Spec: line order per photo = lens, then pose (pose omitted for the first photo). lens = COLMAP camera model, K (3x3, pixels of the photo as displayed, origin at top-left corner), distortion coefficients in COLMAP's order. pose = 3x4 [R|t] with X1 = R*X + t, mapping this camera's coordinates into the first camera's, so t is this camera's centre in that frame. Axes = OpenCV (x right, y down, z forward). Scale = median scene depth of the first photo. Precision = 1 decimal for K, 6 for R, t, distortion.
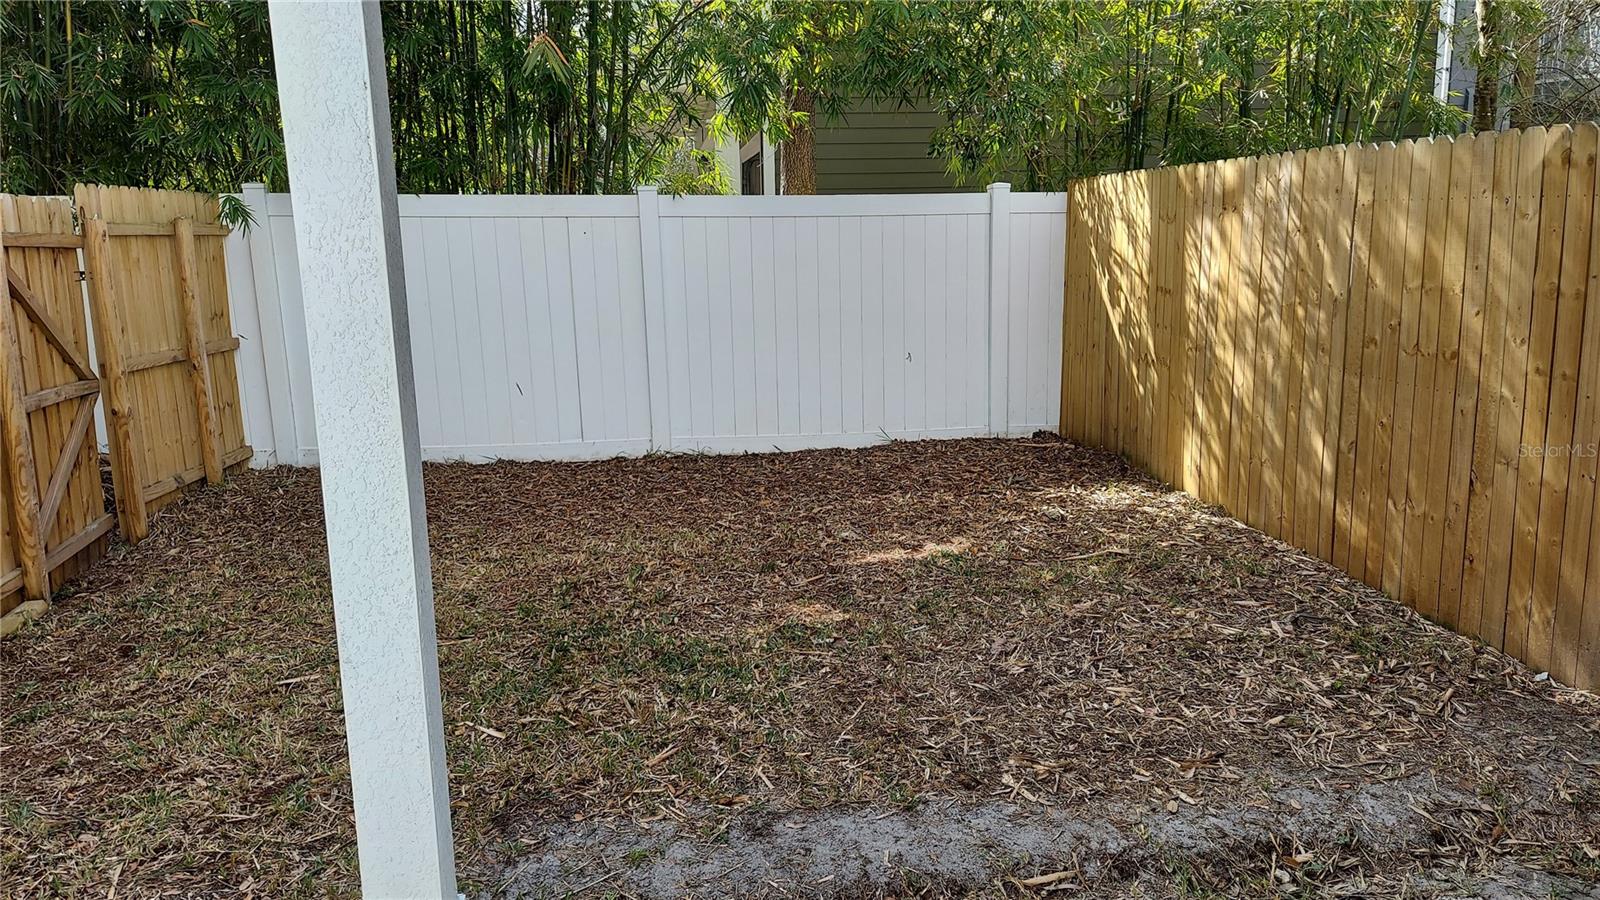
lens RADIAL K [[1142.1, 0, 805.9], [0, 1142.1, 449.9], [0, 0, 1]] dist [0.057387, -0.084981]
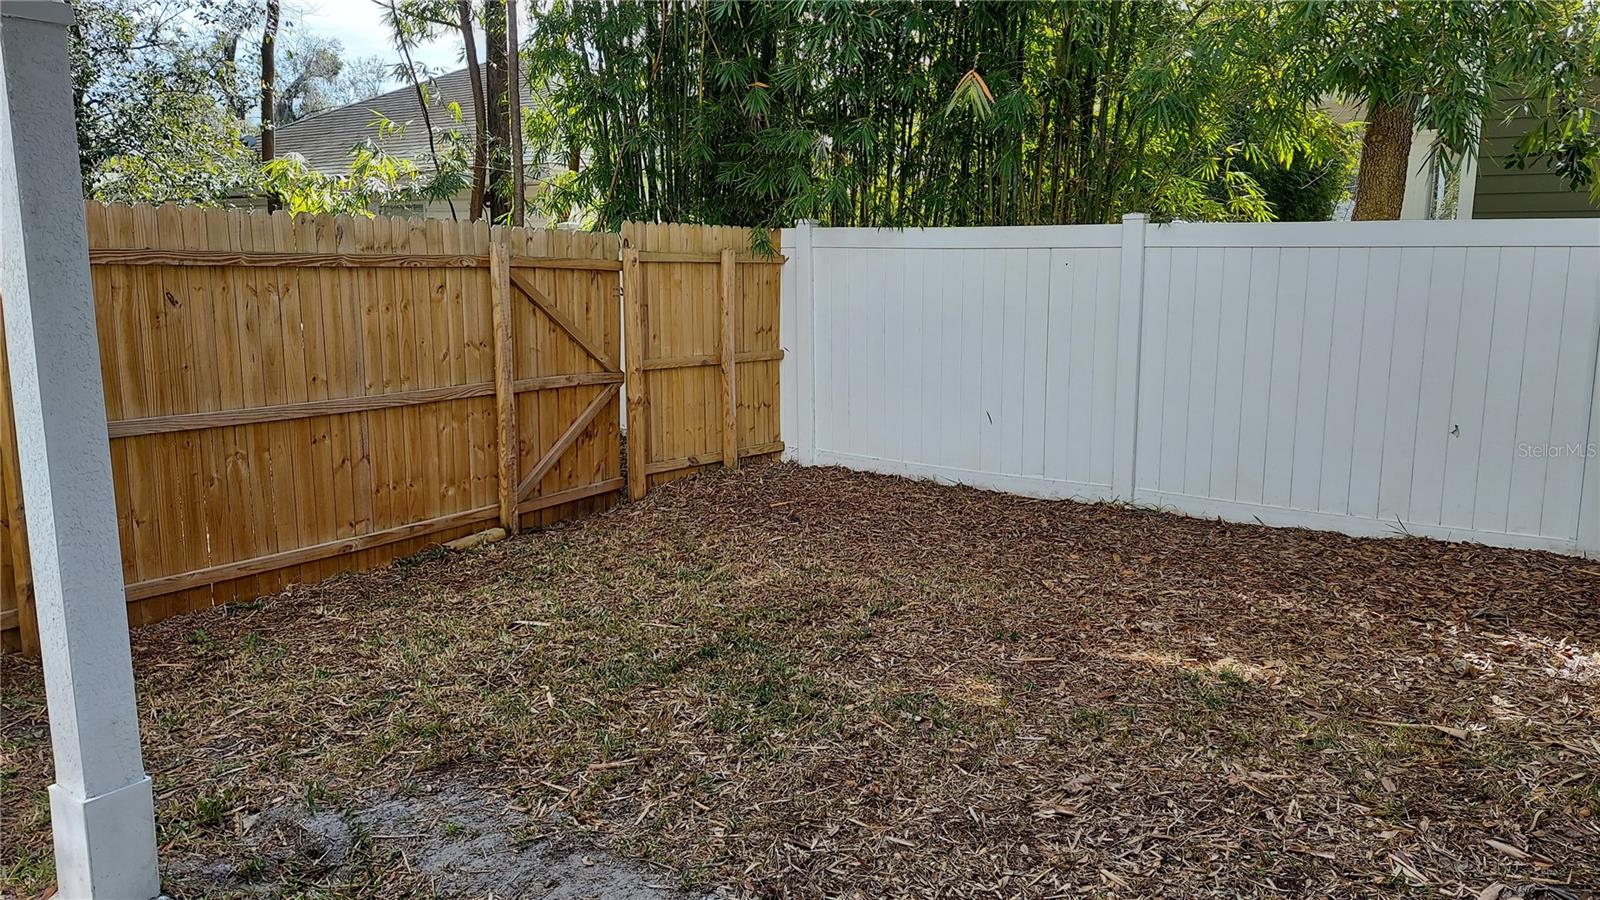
lens RADIAL K [[1142.1, 0, 803.3], [0, 1142.1, 442.9], [0, 0, 1]] dist [0.057387, -0.084981]
pose [[0.737331, 0.121726, -0.664474, 0.408168], [-0.140844, 0.989716, 0.025020, -0.045565], [0.660686, 0.075139, 0.746893, 0.190802]]
